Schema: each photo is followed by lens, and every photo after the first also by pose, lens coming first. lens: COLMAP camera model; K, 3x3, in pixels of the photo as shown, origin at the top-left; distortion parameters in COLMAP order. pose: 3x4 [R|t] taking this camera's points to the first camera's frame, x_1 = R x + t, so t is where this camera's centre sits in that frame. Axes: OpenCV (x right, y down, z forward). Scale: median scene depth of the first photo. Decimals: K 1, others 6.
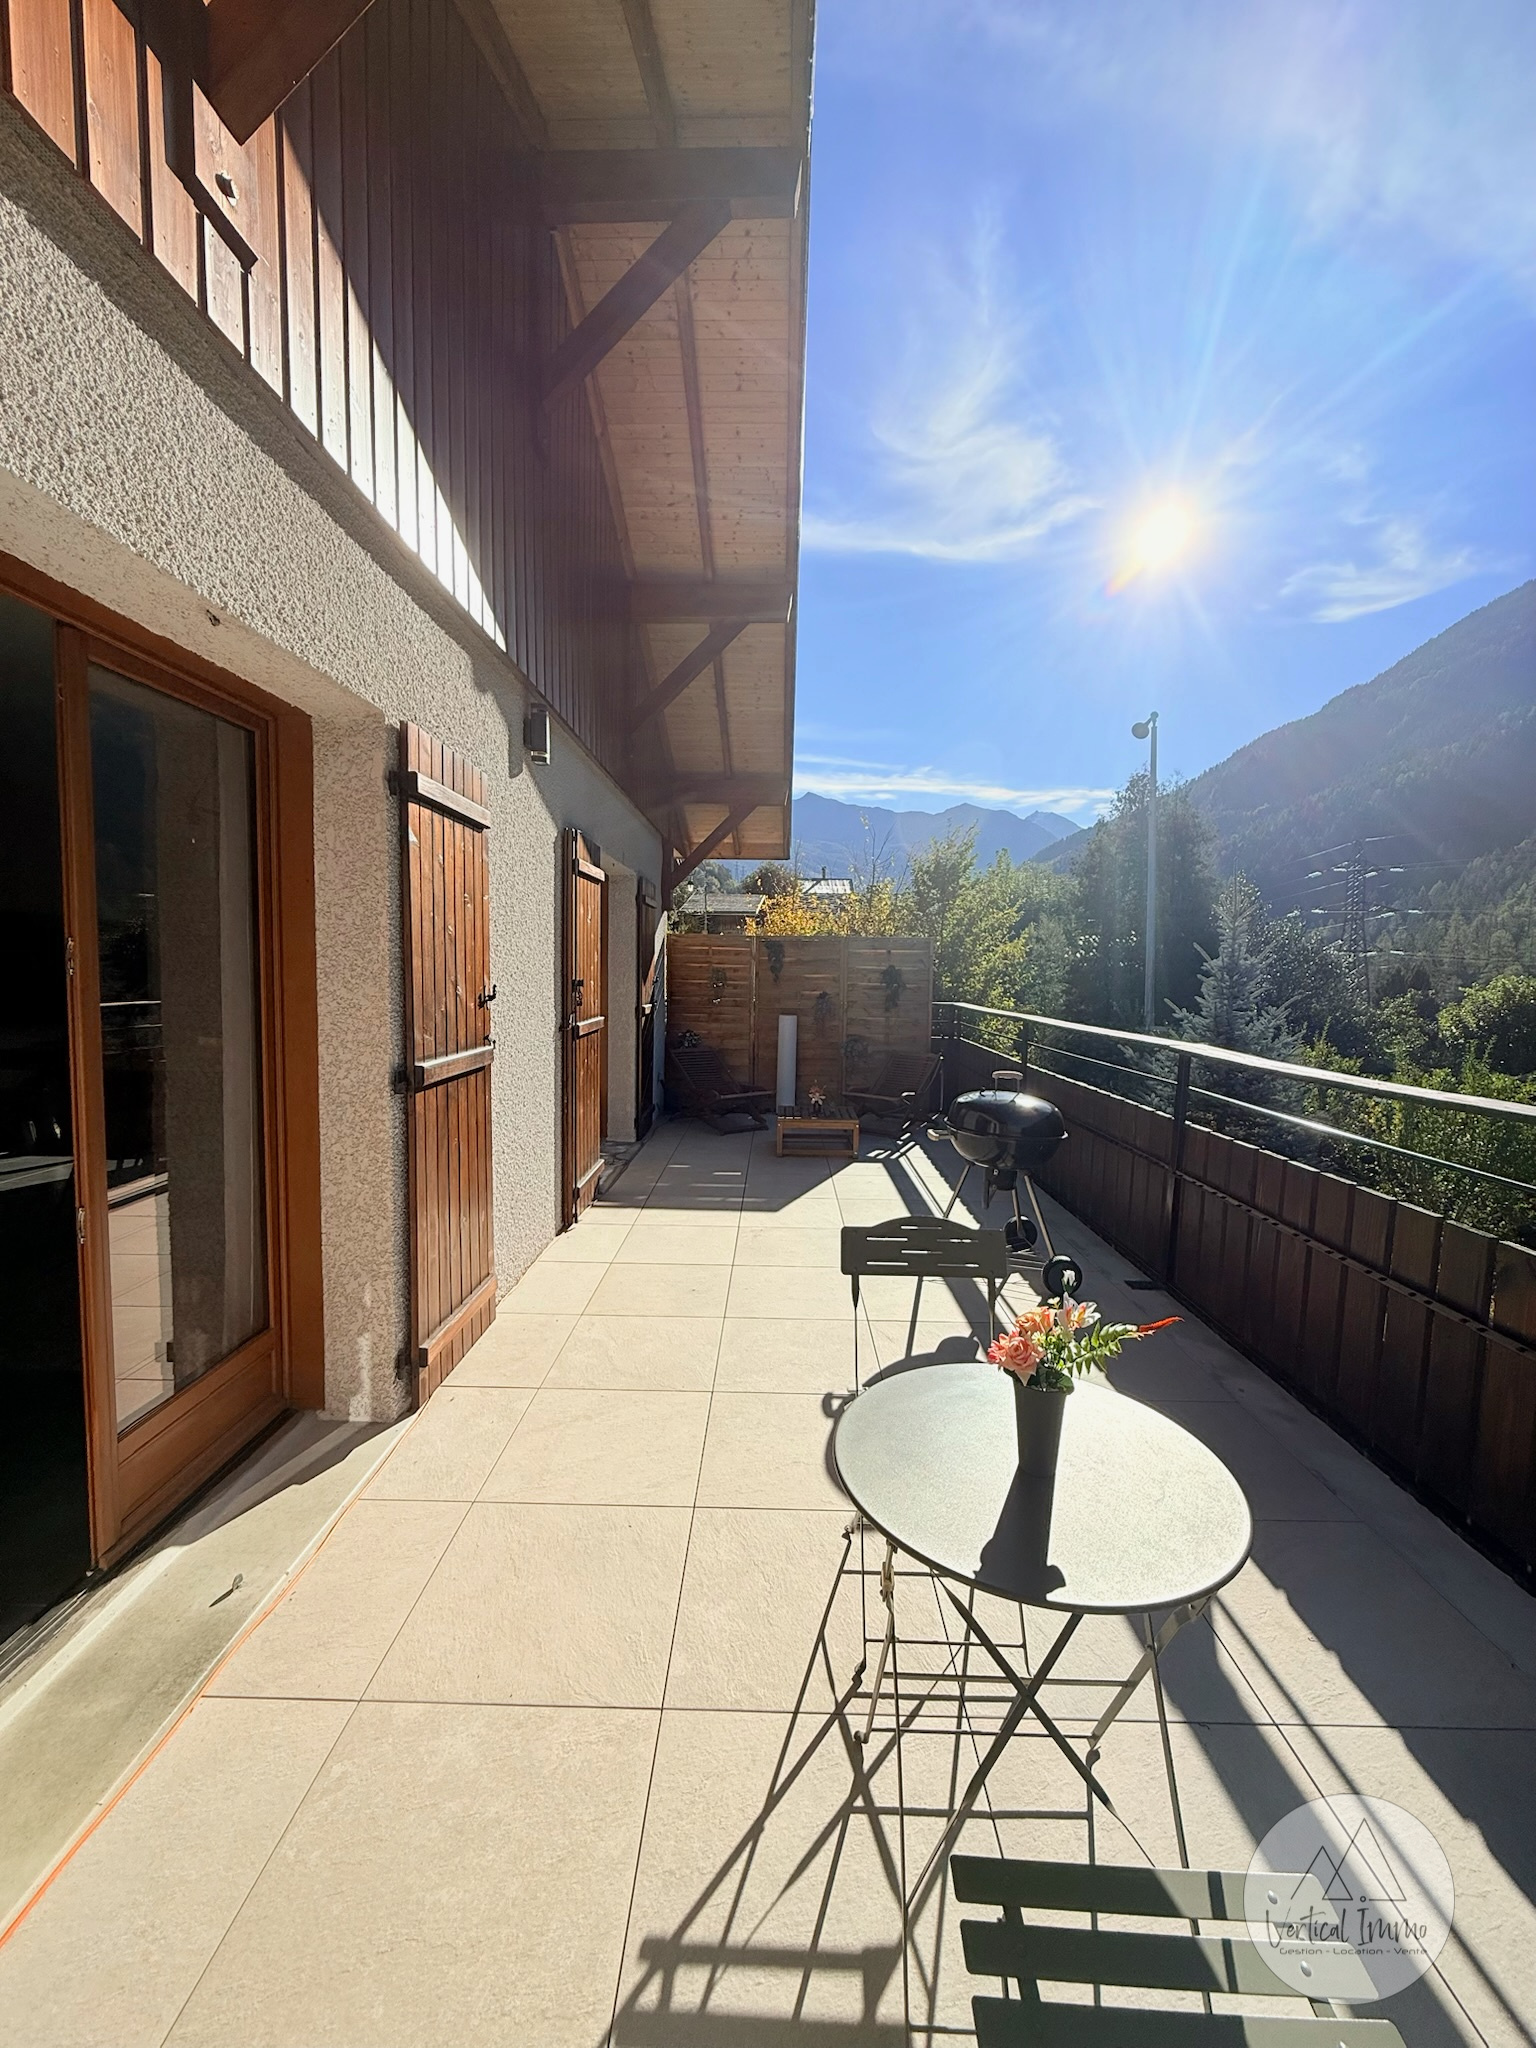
lens RADIAL K [[808.4, 0, 766.5], [0, 808.4, 1026.8], [0, 0, 1]] dist [-0.001237, 0.000400]
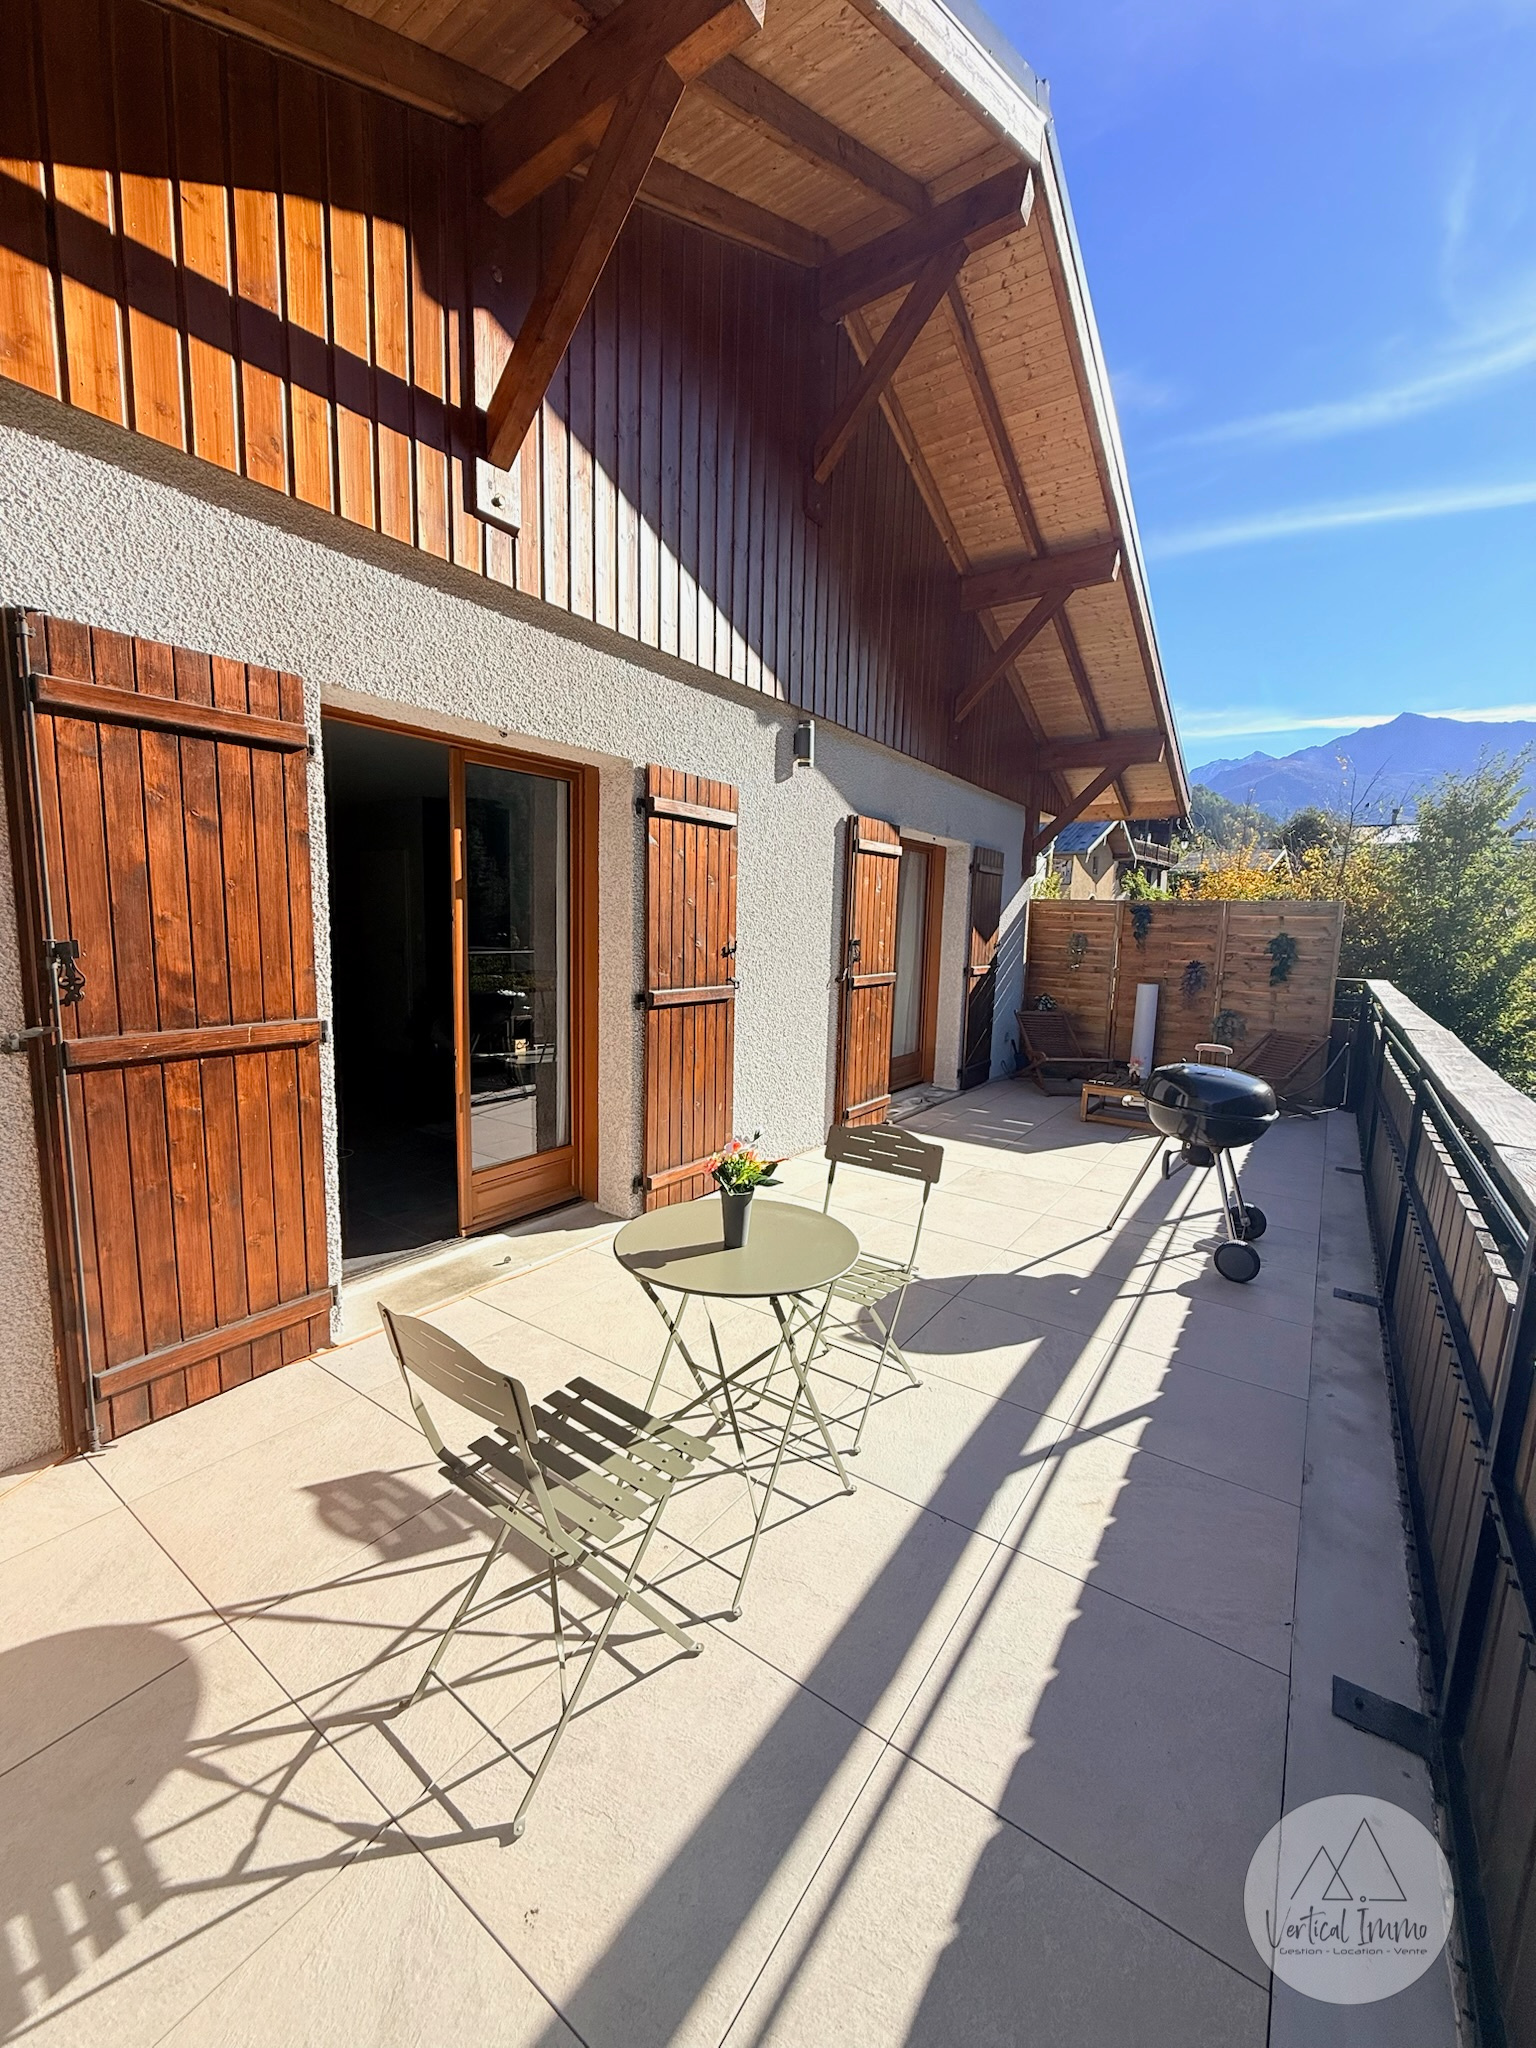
lens RADIAL K [[808.4, 0, 772.2], [0, 808.4, 1030.3], [0, 0, 1]] dist [-0.001237, 0.000400]
pose [[0.830020, 0.083360, -0.551468, 0.347592], [-0.056133, 0.996233, 0.066105, 0.003487], [0.554901, -0.023912, 0.831573, -0.078712]]
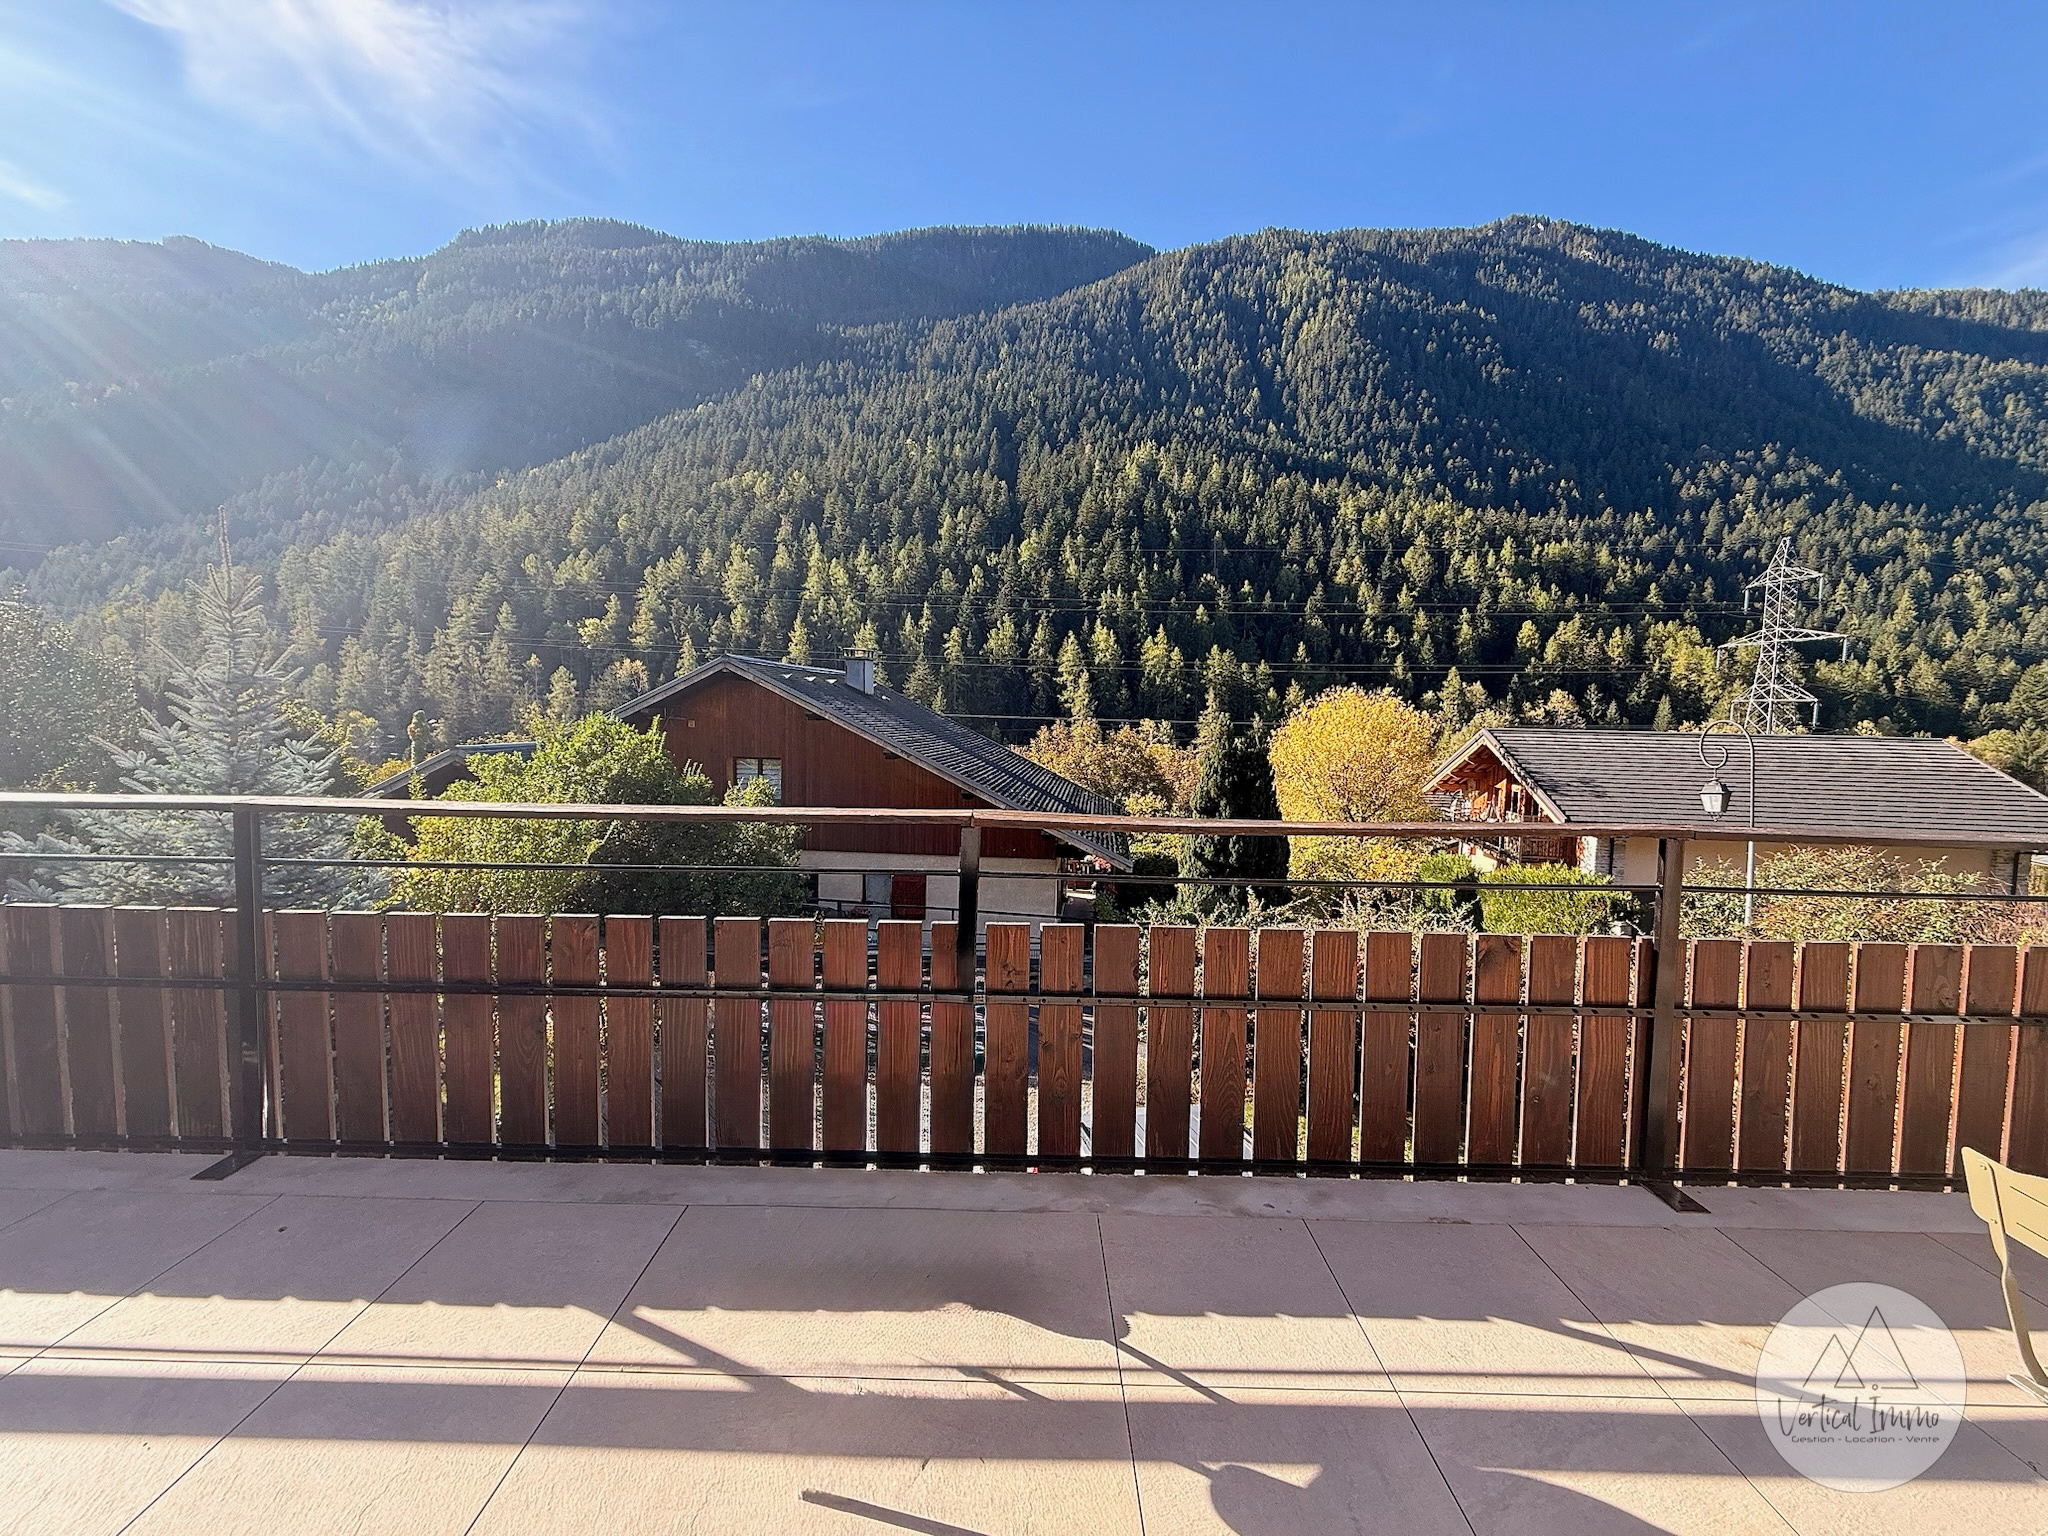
lens RADIAL K [[808.4, 0, 1027.0], [0, 808.4, 778.6], [0, 0, 1]] dist [-0.001237, 0.000400]
pose [[-0.016791, -0.103198, 0.994519, -0.191644], [0.053468, 0.993143, 0.103958, -0.103070], [-0.998428, 0.054920, -0.011158, 0.832502]]
